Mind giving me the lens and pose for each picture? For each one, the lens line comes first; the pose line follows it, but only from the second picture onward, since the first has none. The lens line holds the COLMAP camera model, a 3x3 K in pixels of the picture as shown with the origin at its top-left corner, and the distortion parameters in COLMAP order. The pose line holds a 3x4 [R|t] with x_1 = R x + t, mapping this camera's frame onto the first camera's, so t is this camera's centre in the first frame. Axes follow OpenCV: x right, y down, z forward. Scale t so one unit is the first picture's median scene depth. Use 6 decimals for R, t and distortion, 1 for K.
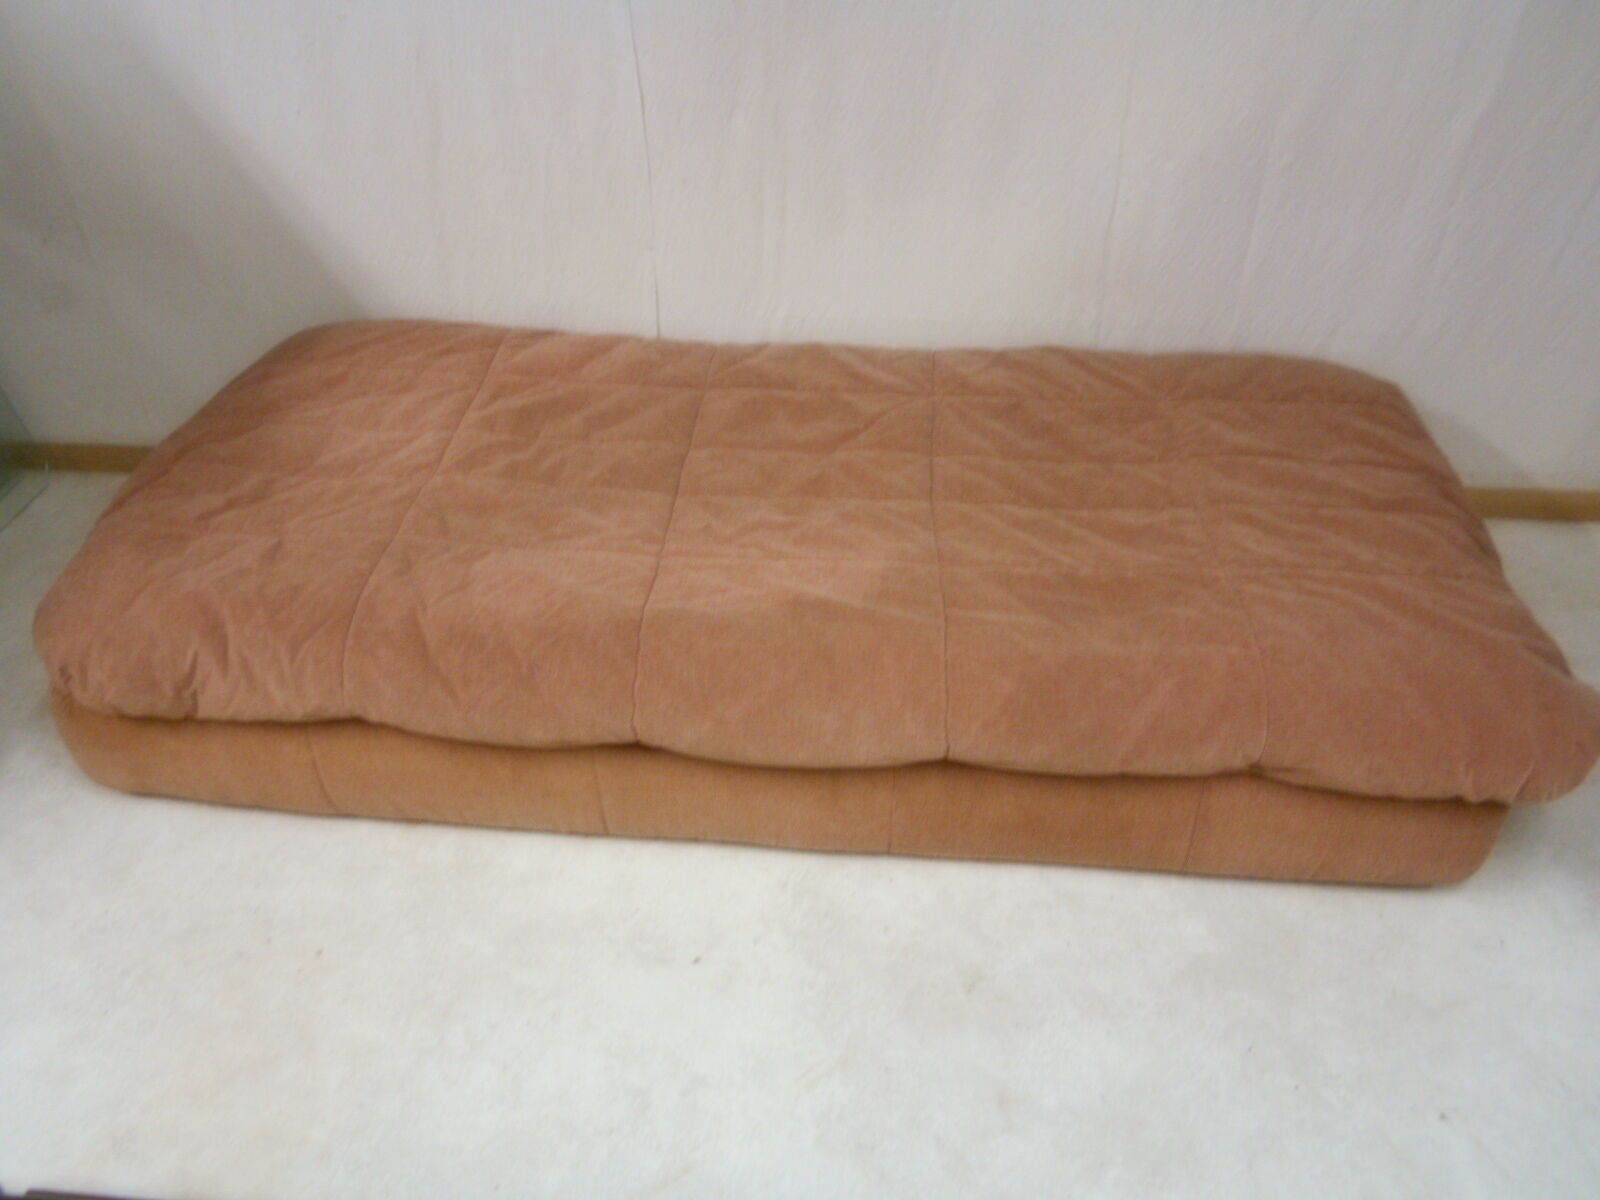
lens RADIAL K [[1342.7, 0, 800.4], [0, 1342.7, 608.2], [0, 0, 1]] dist [0.006735, 0.040575]
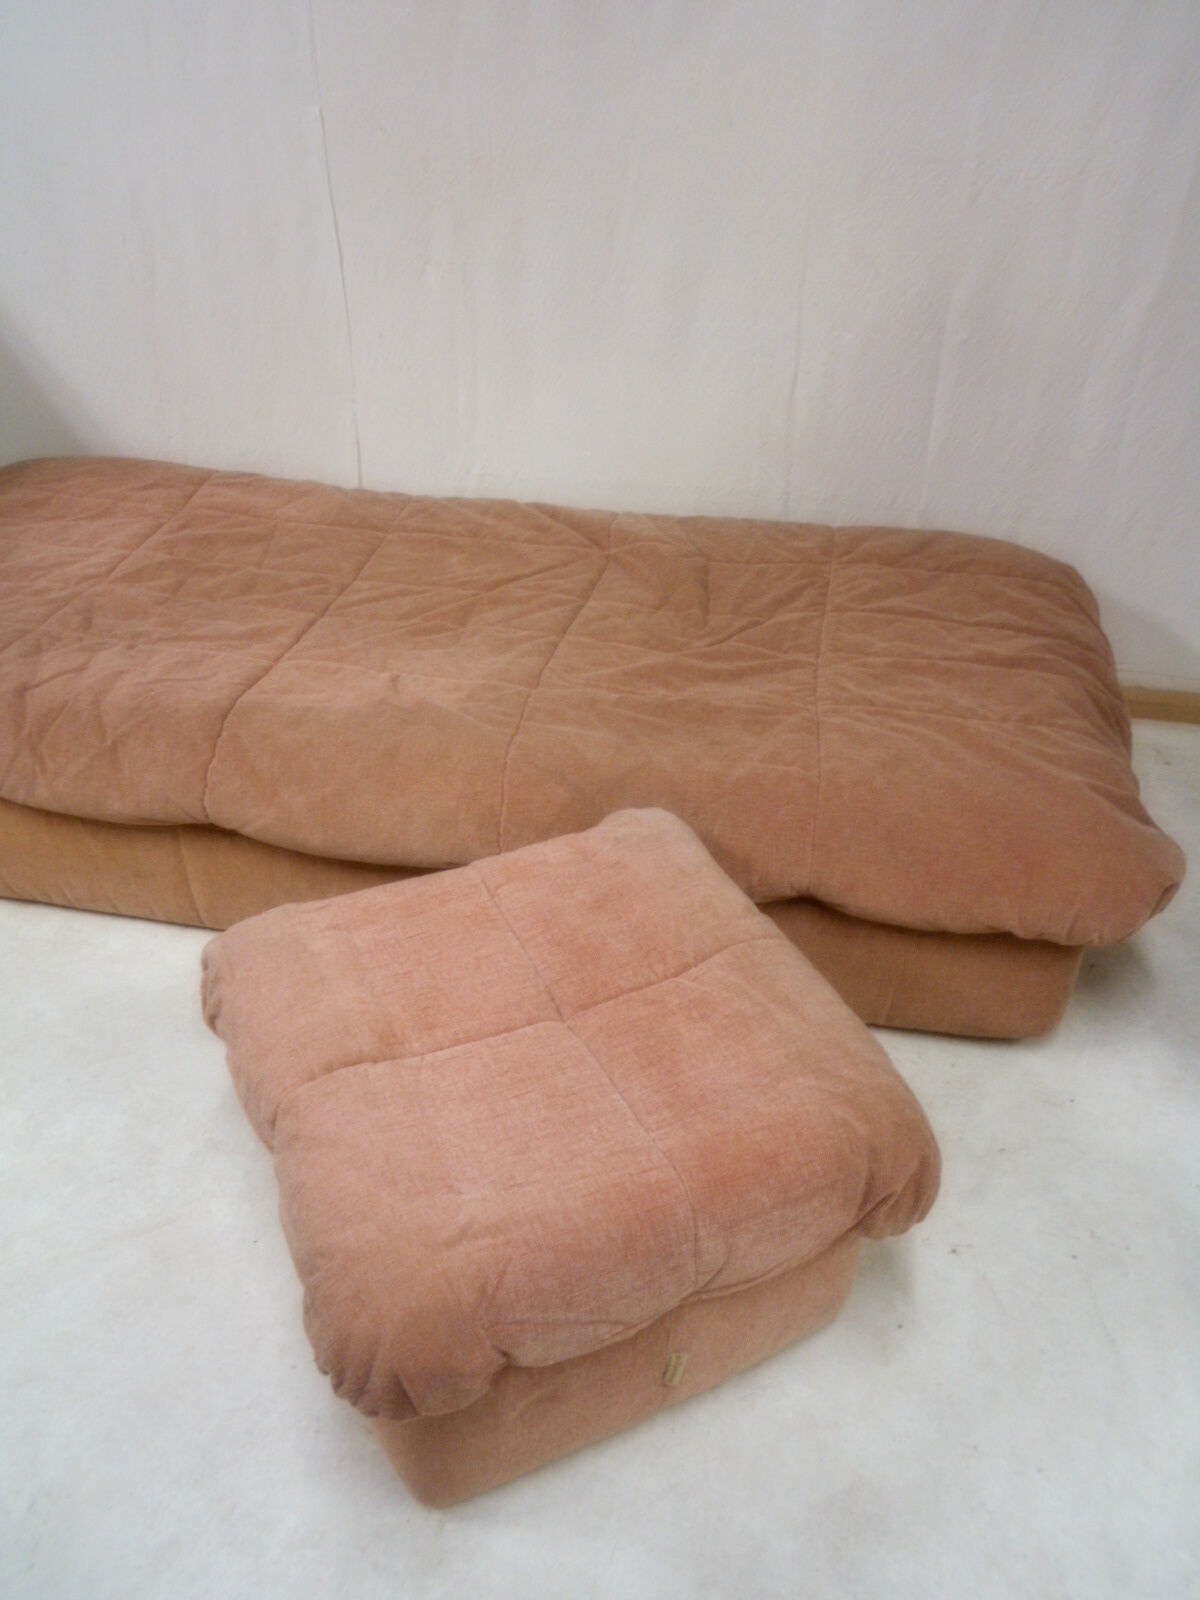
lens RADIAL K [[1342.7, 0, 619.8], [0, 1342.7, 790.3], [0, 0, 1]] dist [0.006735, 0.040575]
pose [[0.993697, 0.066983, -0.089888, 0.266475], [-0.072961, 0.995218, -0.064953, 0.111740], [0.085108, 0.071102, 0.993832, -0.003493]]
